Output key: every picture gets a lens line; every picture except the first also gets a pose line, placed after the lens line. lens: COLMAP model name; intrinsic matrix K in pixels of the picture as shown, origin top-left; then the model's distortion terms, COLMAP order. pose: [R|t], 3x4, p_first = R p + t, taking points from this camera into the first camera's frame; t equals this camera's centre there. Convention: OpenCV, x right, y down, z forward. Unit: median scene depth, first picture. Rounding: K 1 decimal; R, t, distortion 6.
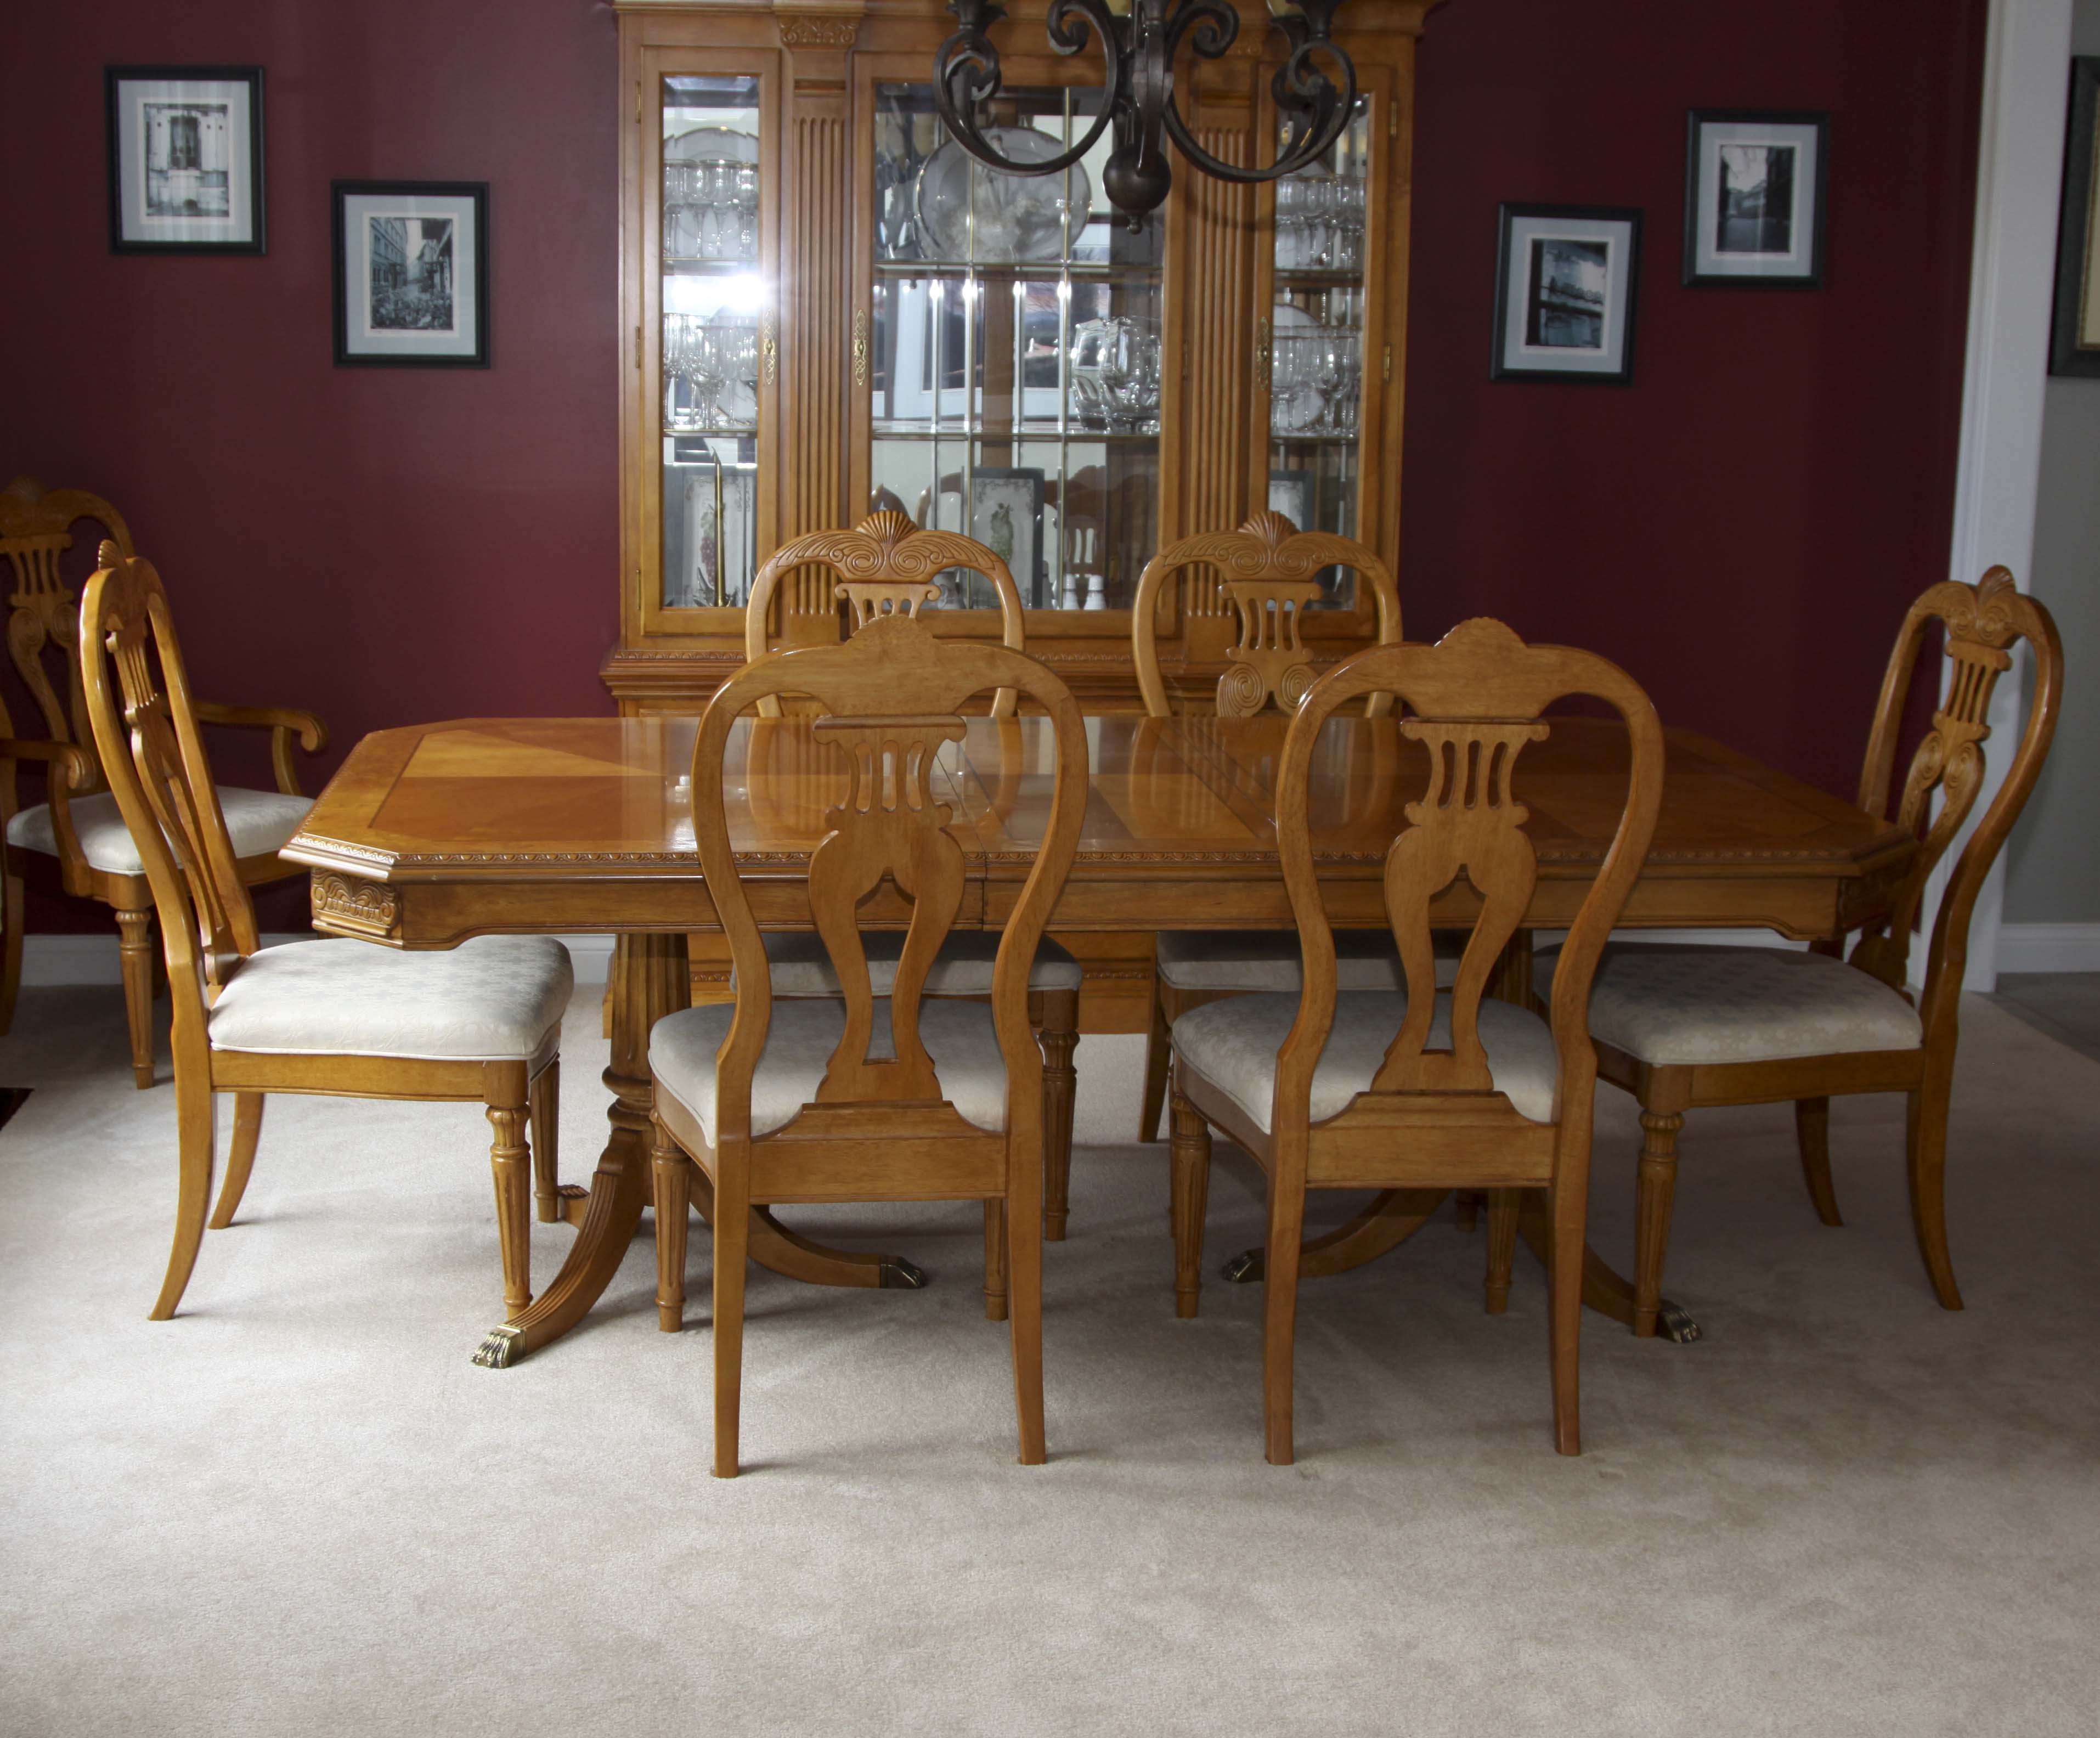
lens RADIAL K [[2859.0, 0, 1048.4], [0, 2859.0, 875.3], [0, 0, 1]] dist [-0.141753, 0.000000]
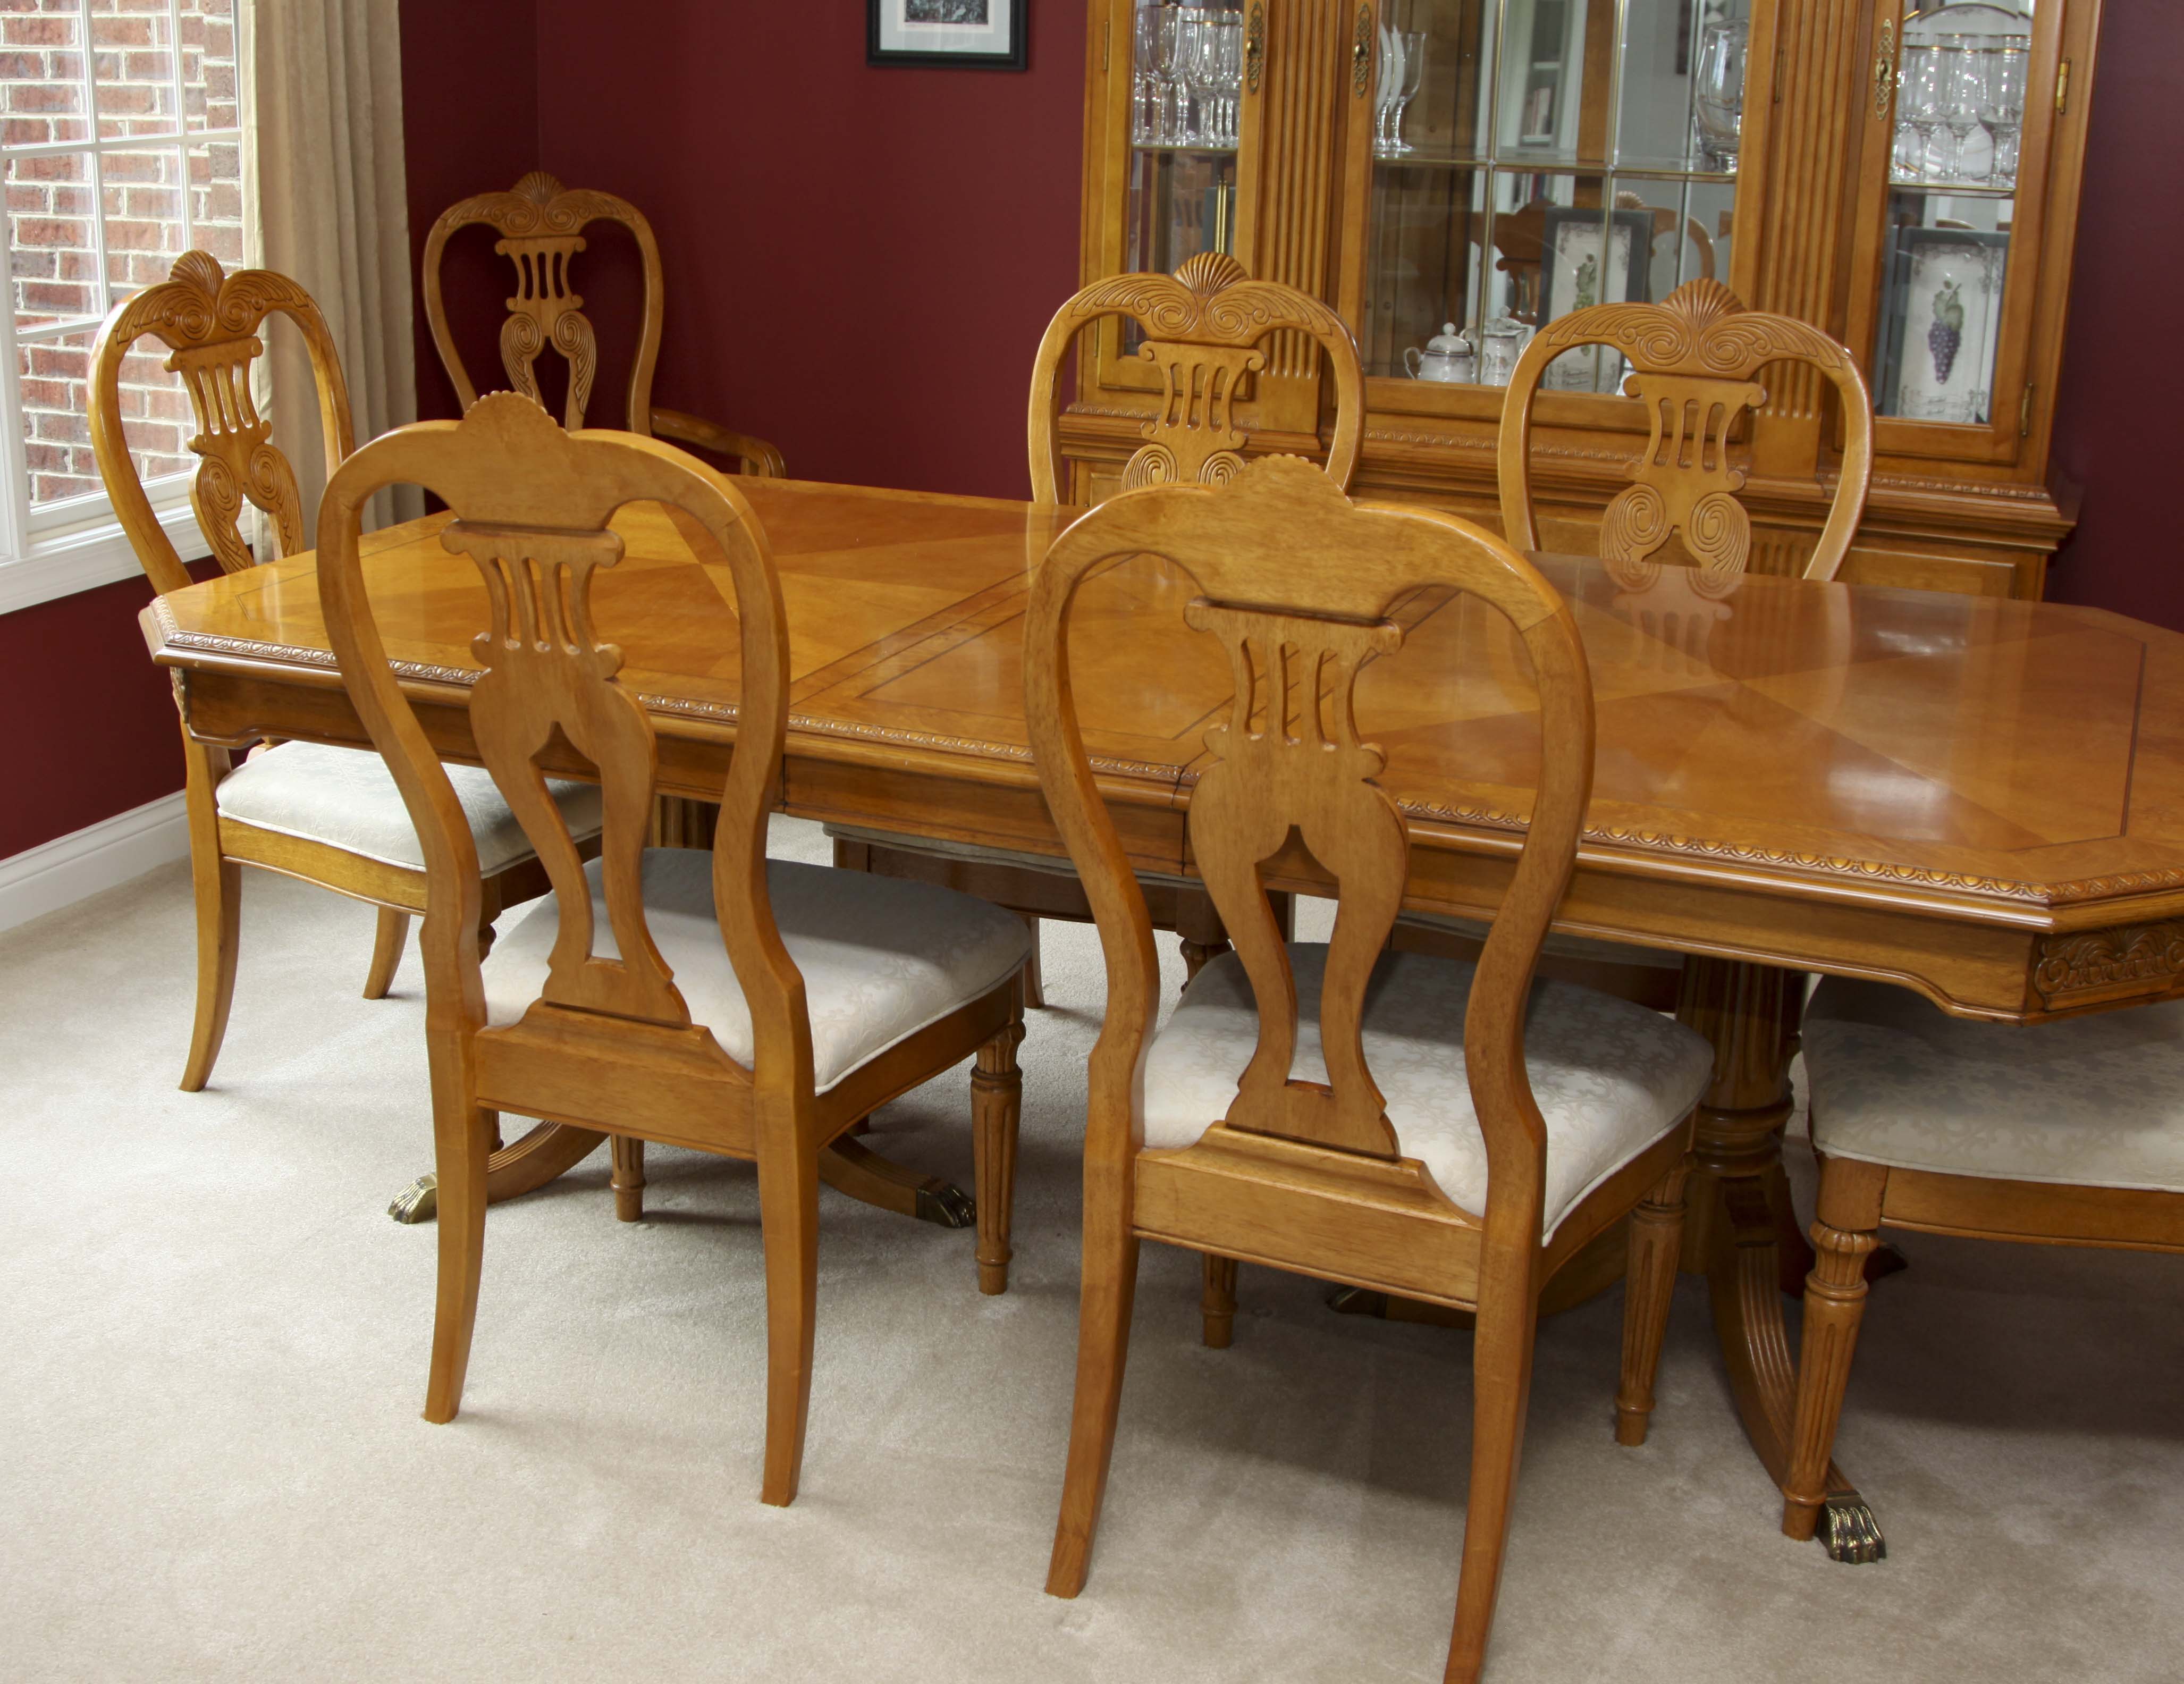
lens RADIAL K [[2726.9, 0, 1091.6], [0, 2726.9, 845.5], [0, 0, 1]] dist [-0.119428, 0.000000]
pose [[0.853786, 0.151905, -0.497970, 0.355081], [-0.103834, 0.986955, 0.123041, -0.060878], [0.510164, -0.053344, 0.858421, 0.363751]]
